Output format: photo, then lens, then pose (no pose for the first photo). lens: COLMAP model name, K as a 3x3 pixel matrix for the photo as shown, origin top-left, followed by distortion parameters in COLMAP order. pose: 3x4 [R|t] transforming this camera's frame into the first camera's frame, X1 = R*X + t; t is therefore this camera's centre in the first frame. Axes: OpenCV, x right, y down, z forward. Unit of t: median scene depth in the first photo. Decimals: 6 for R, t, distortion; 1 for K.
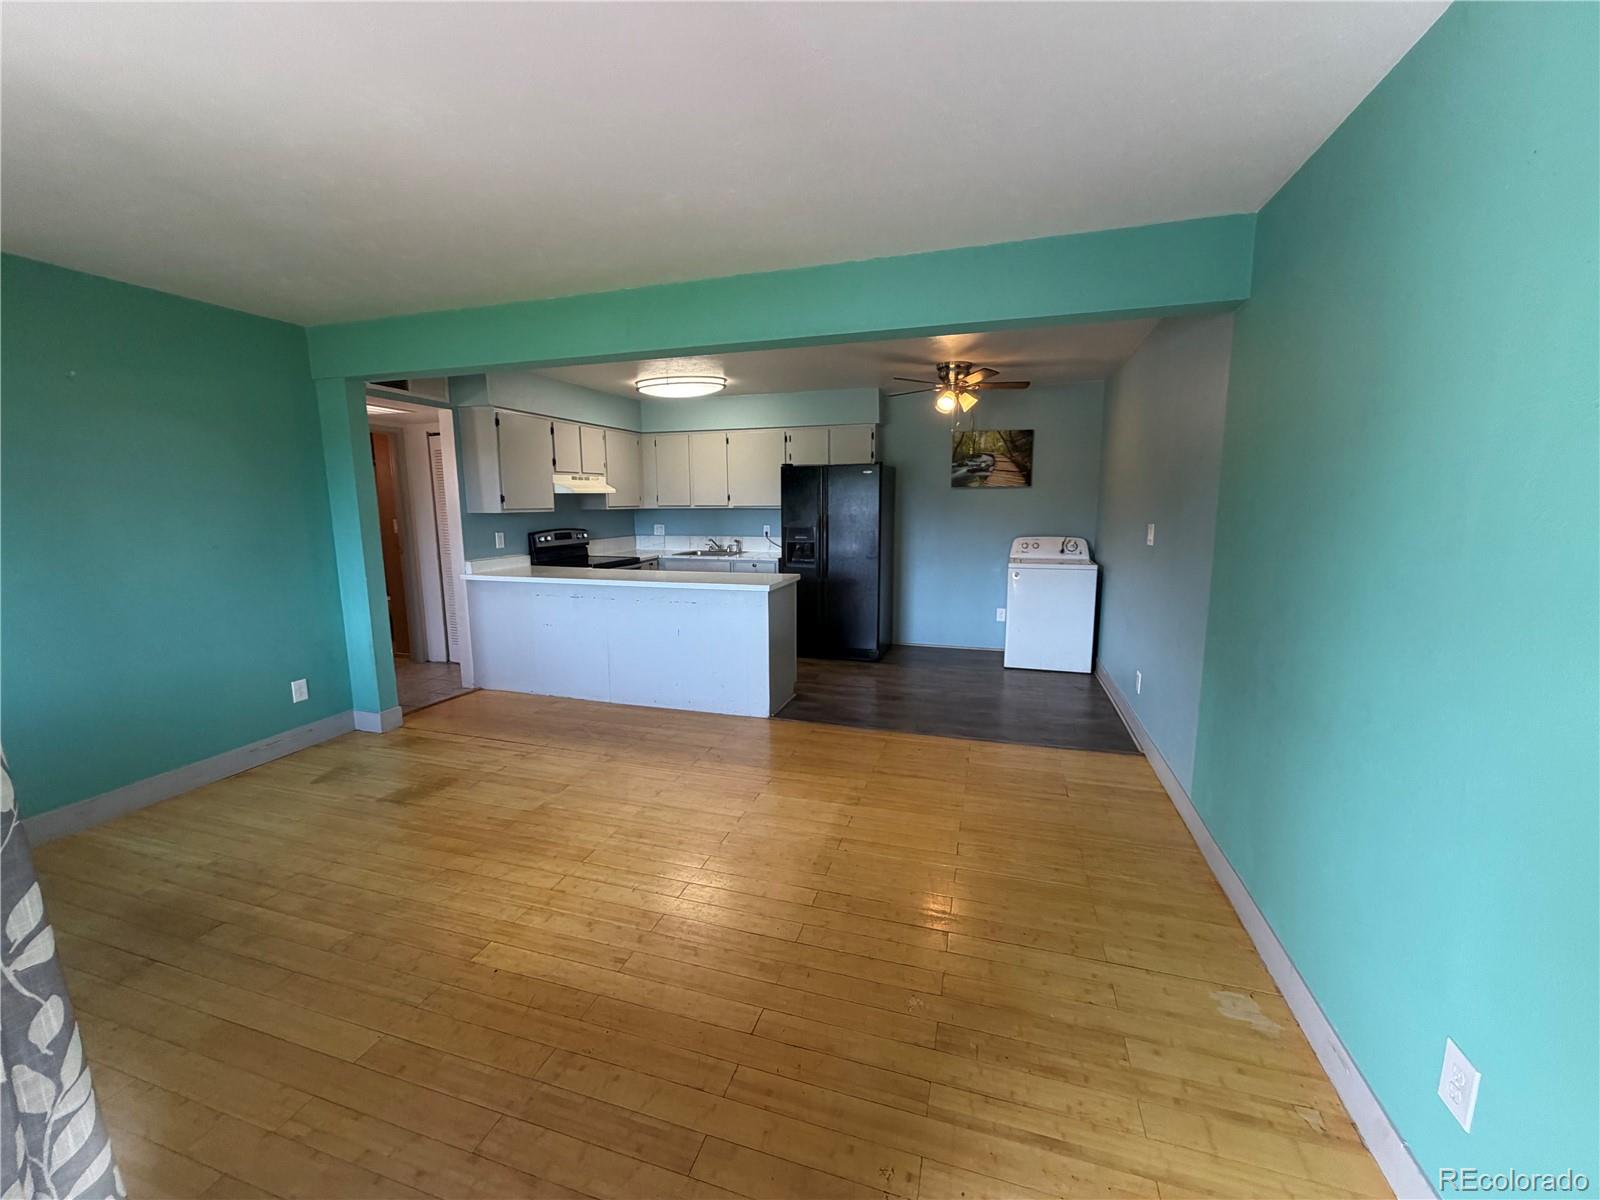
lens RADIAL K [[636.1, 0, 799.1], [0, 636.1, 599.8], [0, 0, 1]] dist [-0.001434, 0.000453]
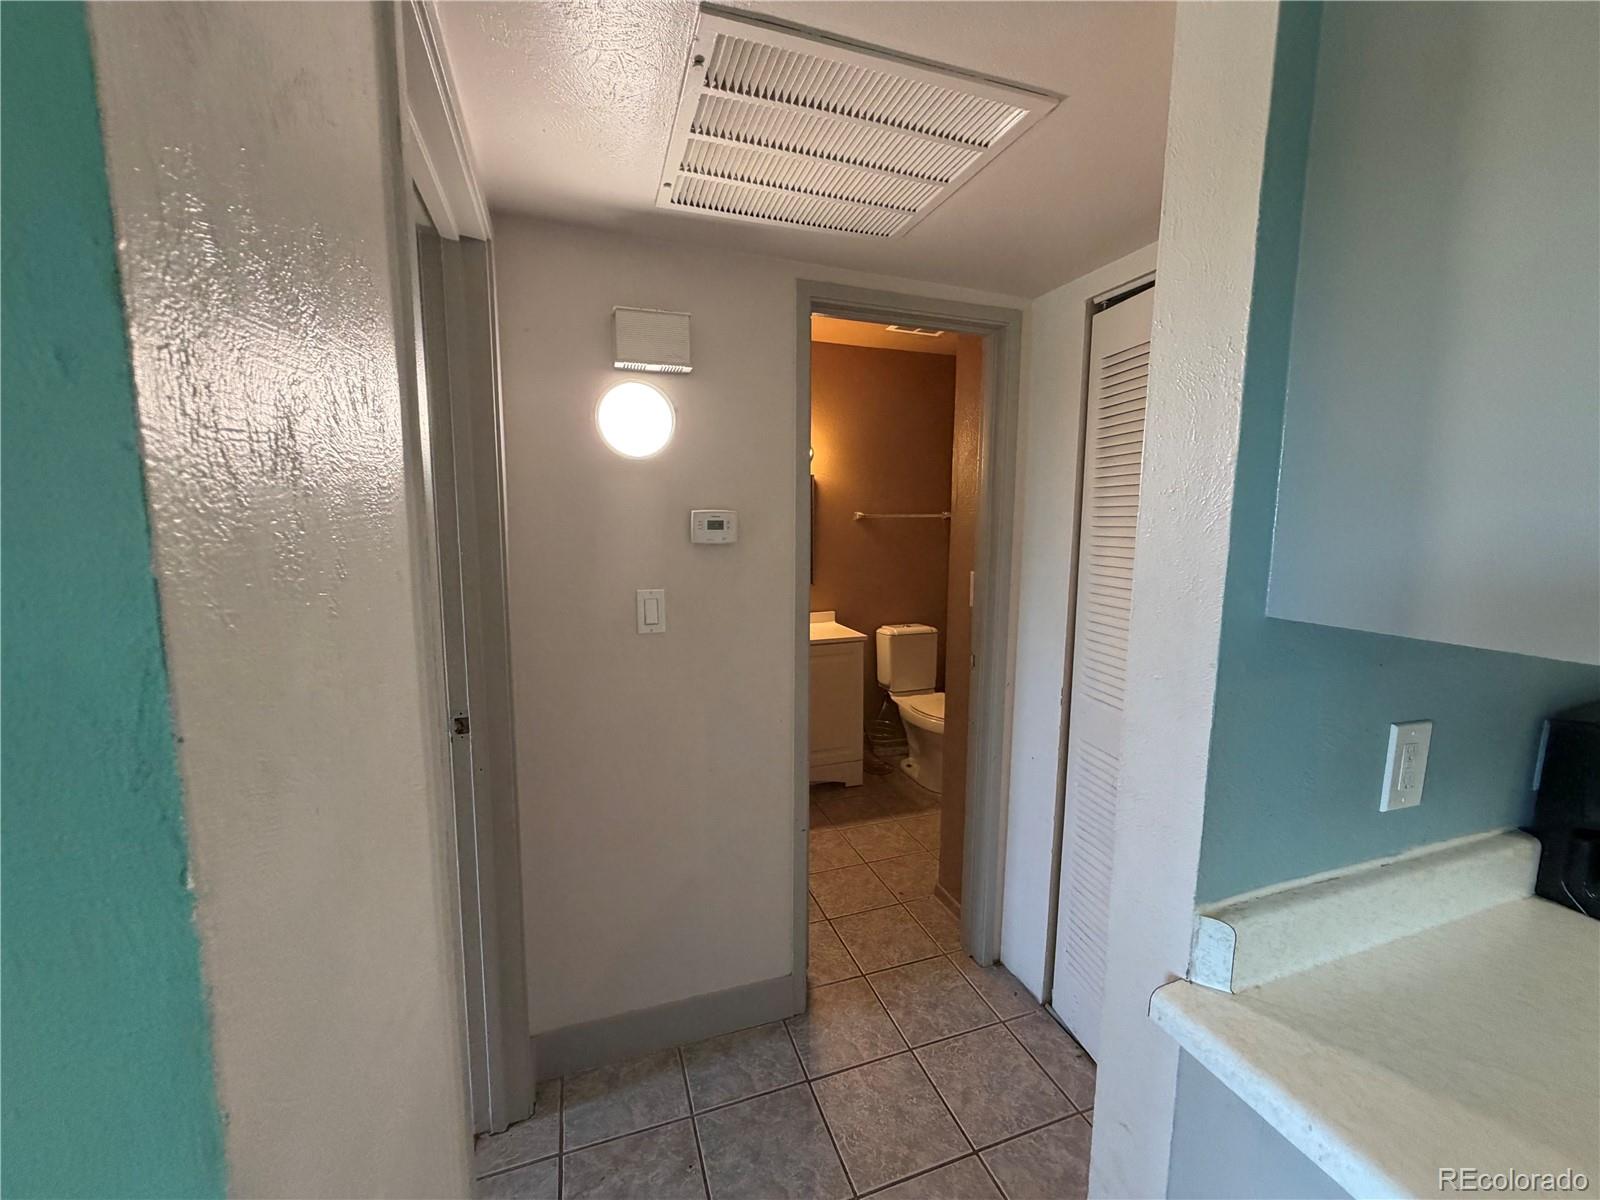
lens RADIAL K [[636.1, 0, 794.4], [0, 636.1, 598.8], [0, 0, 1]] dist [-0.001434, 0.000453]
pose [[0.590748, 0.111843, -0.799067, -0.392048], [-0.130406, 0.990561, 0.042237, -0.112121], [0.796248, 0.079251, 0.599757, 0.685876]]
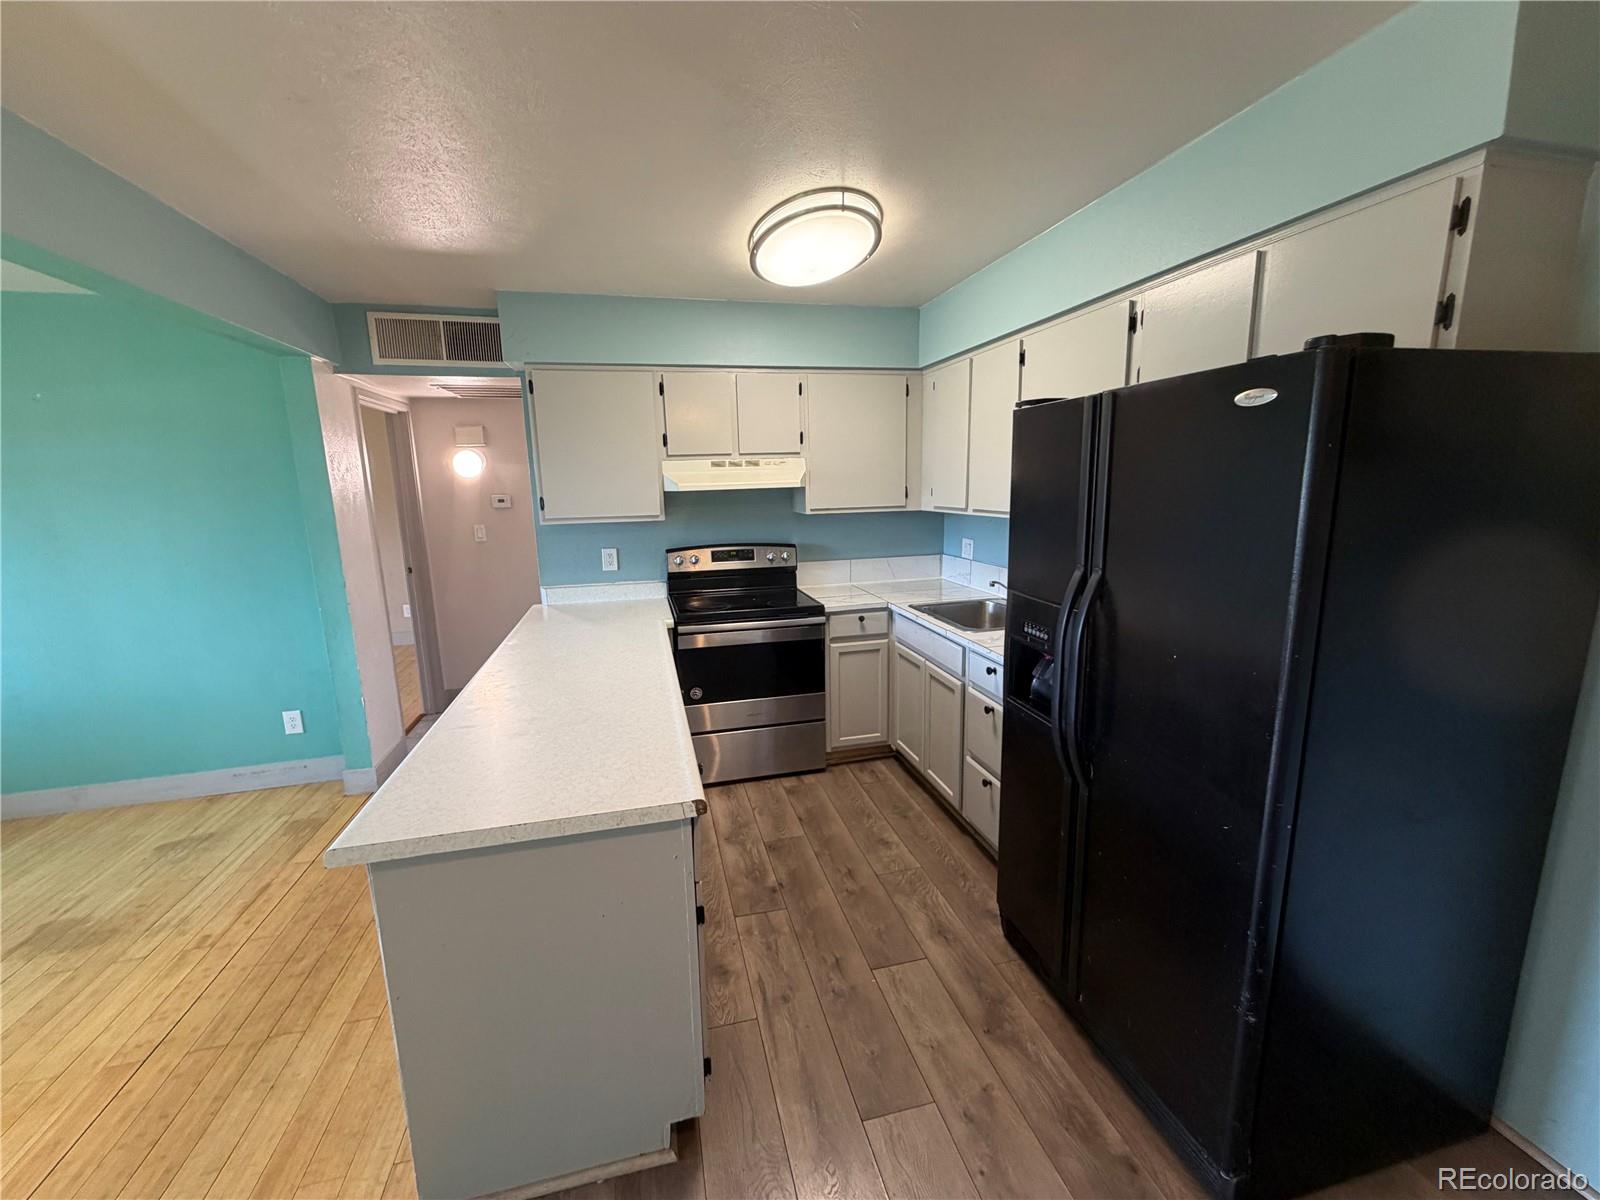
lens RADIAL K [[636.1, 0, 796.6], [0, 636.1, 598.1], [0, 0, 1]] dist [-0.001434, 0.000453]
pose [[0.516435, 0.150499, -0.842998, 0.204077], [-0.113419, 0.987783, 0.106865, -0.134666], [0.848782, 0.040424, 0.527196, 0.728221]]
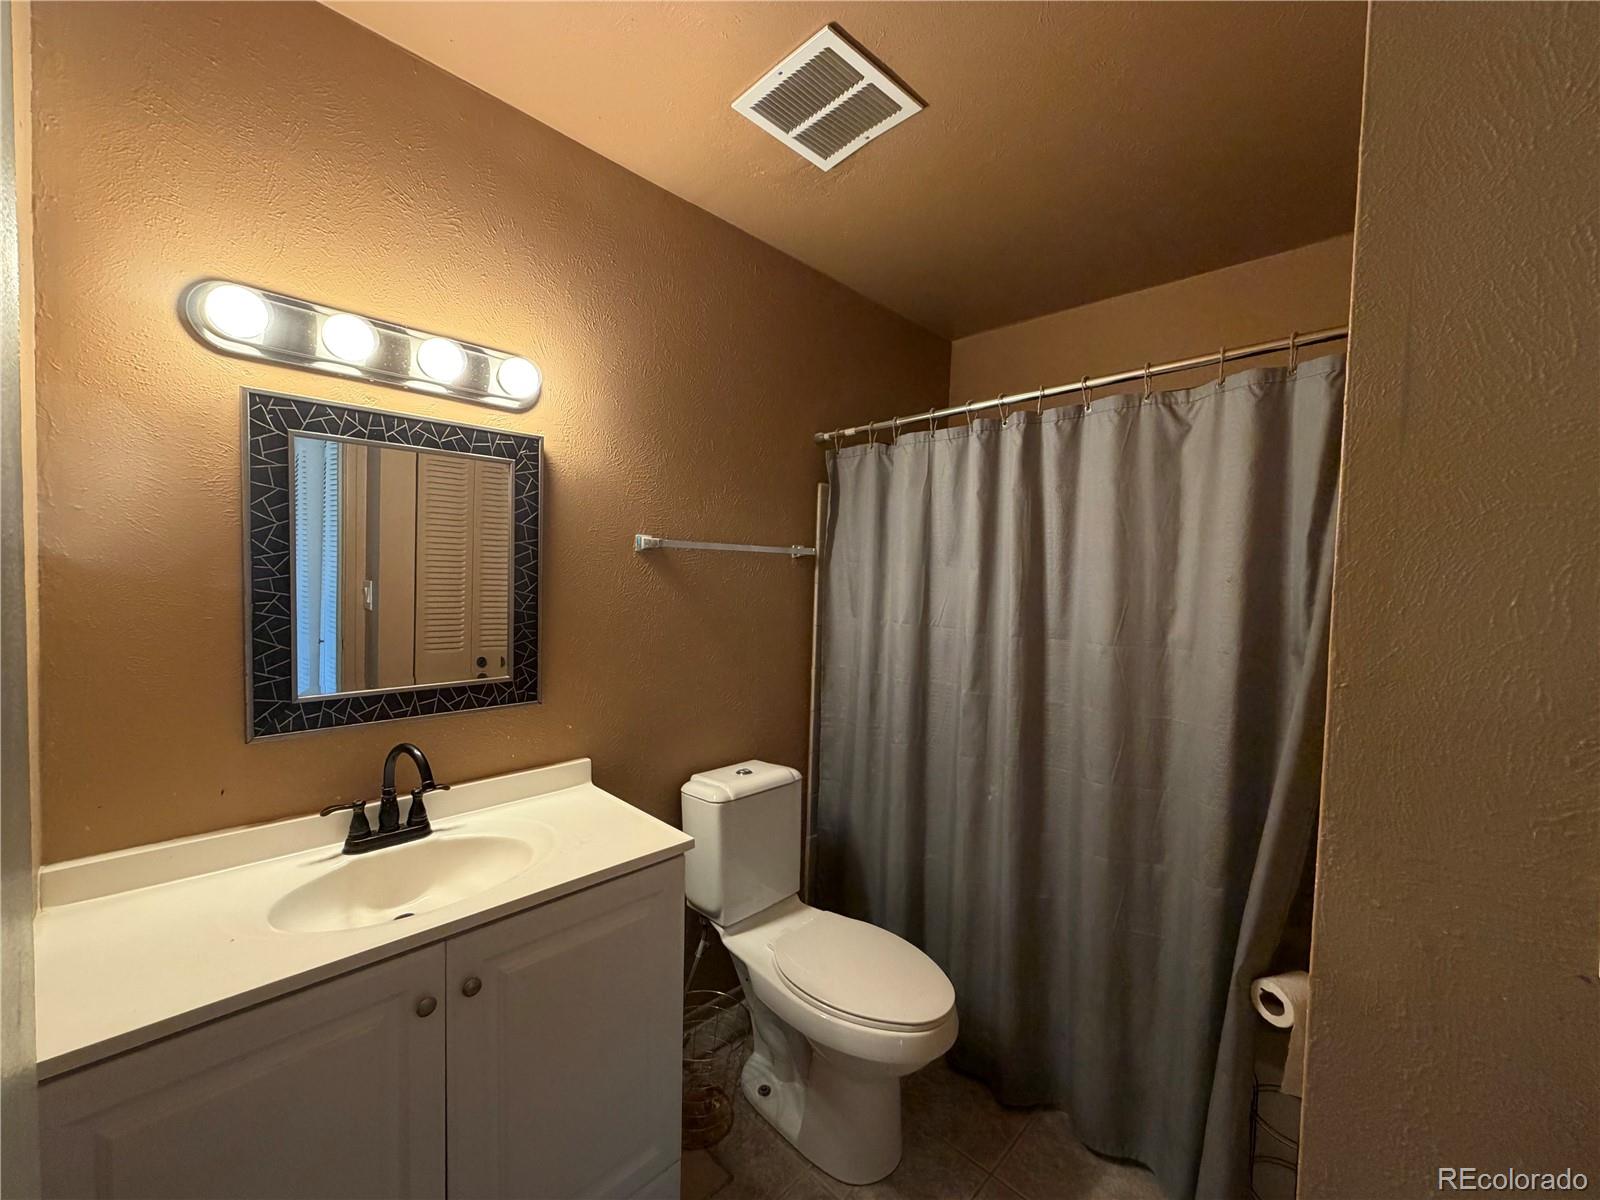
lens RADIAL K [[636.1, 0, 792.6], [0, 636.1, 599.8], [0, 0, 1]] dist [-0.001434, 0.000453]
pose [[0.881795, 0.045191, -0.469463, -0.529374], [-0.102971, 0.989832, -0.098129, -0.120157], [0.460255, 0.134871, 0.877483, 0.785945]]
